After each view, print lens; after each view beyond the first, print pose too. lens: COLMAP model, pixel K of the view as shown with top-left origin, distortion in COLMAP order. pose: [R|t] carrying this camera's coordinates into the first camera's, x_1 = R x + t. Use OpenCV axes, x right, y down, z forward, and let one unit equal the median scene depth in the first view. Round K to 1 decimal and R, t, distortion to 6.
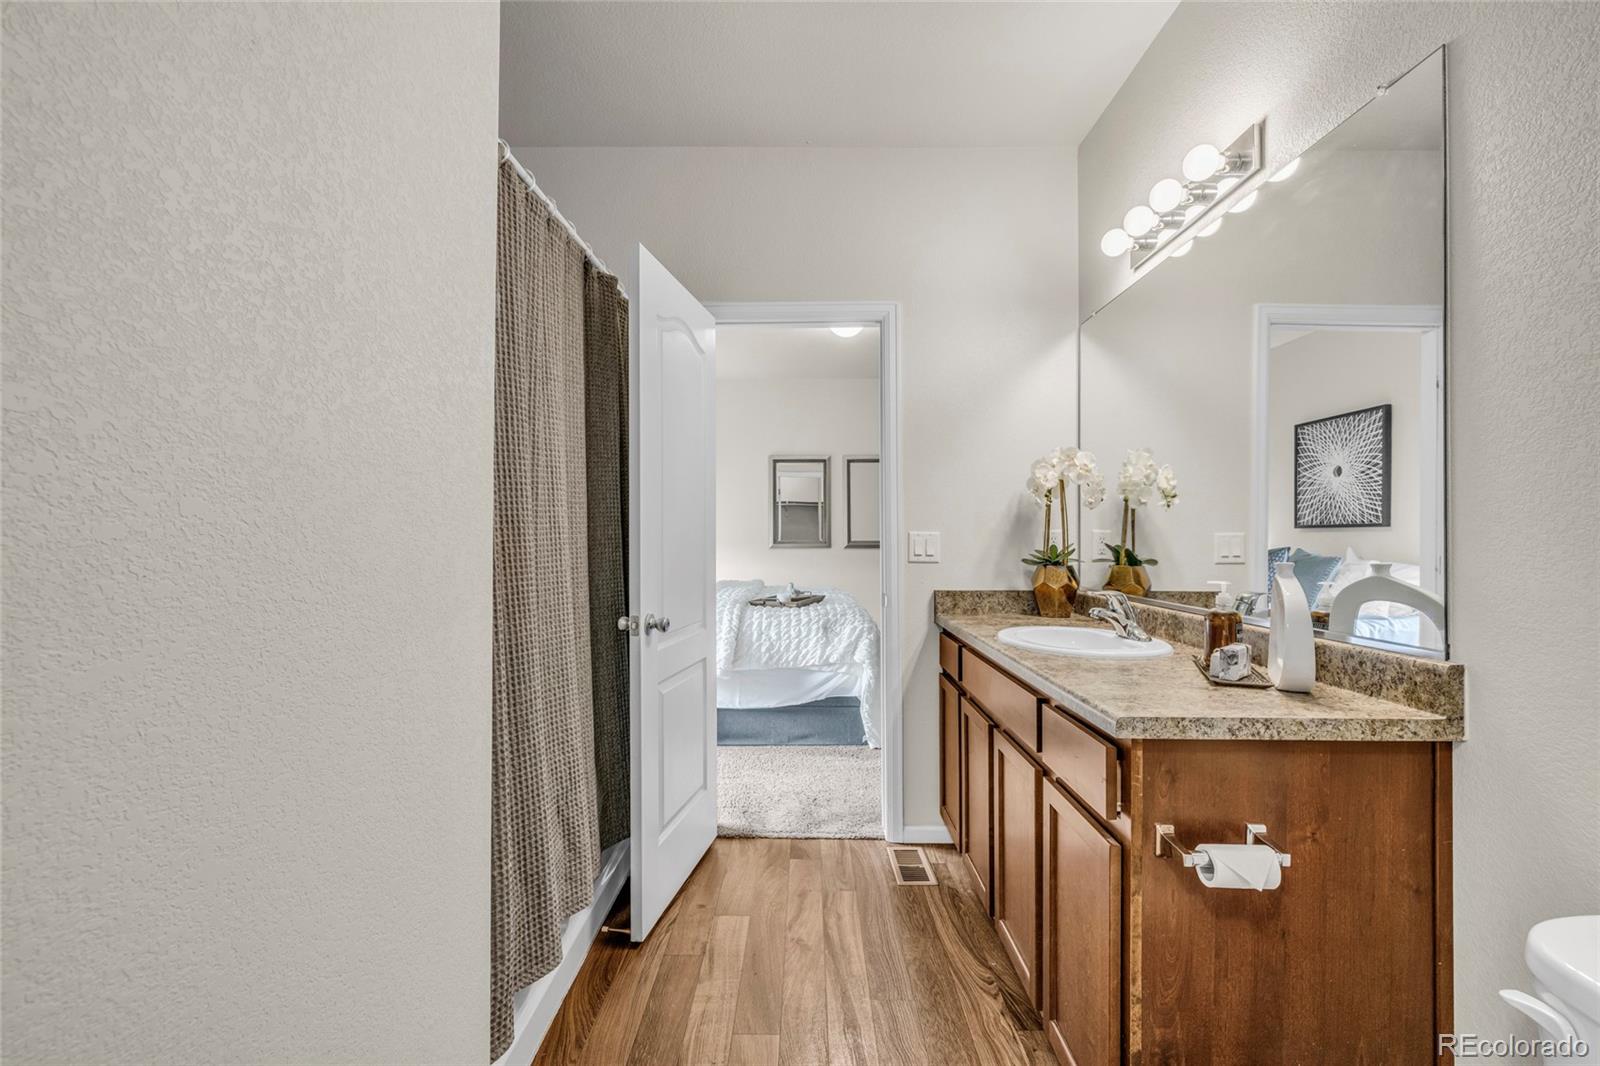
lens RADIAL K [[672.5, 0, 799.2], [0, 672.5, 529.9], [0, 0, 1]] dist [-0.000419, 0.000233]
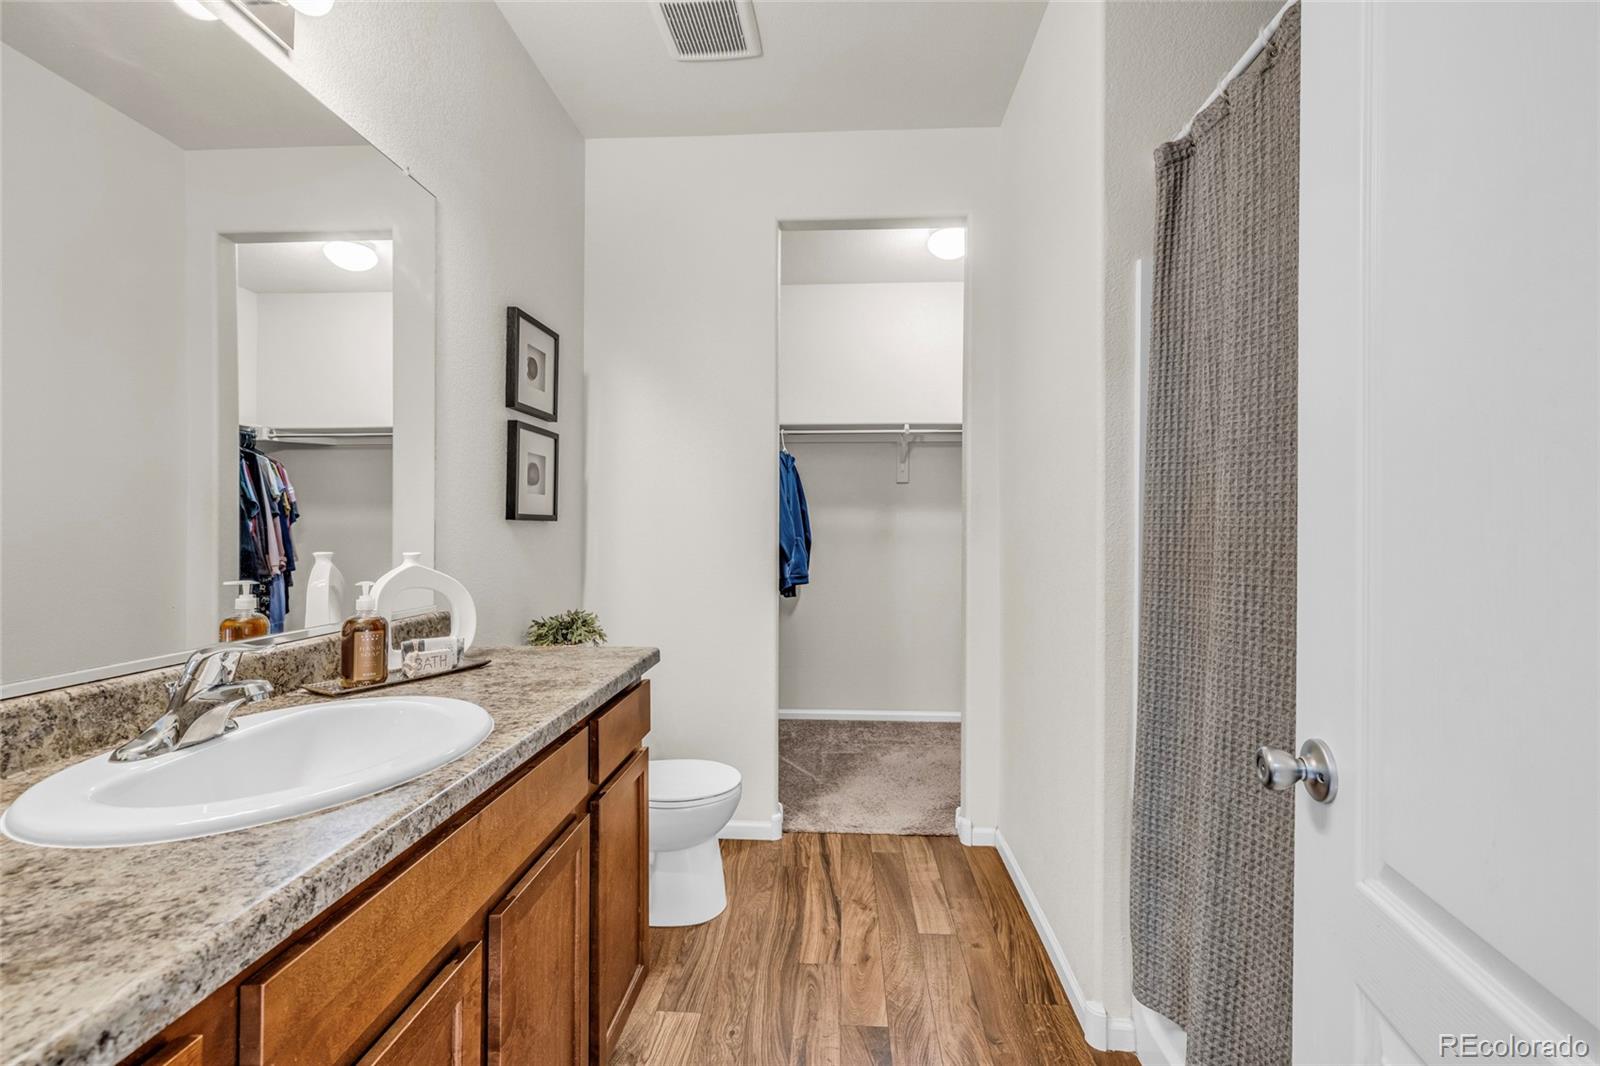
lens RADIAL K [[672.5, 0, 799.2], [0, 672.5, 529.9], [0, 0, 1]] dist [-0.000419, 0.000233]
pose [[-0.998695, 0.000310, 0.051063, 0.043063], [-0.000238, 0.999942, -0.010728, 0.015292], [-0.051063, -0.010726, -0.998638, 1.844108]]
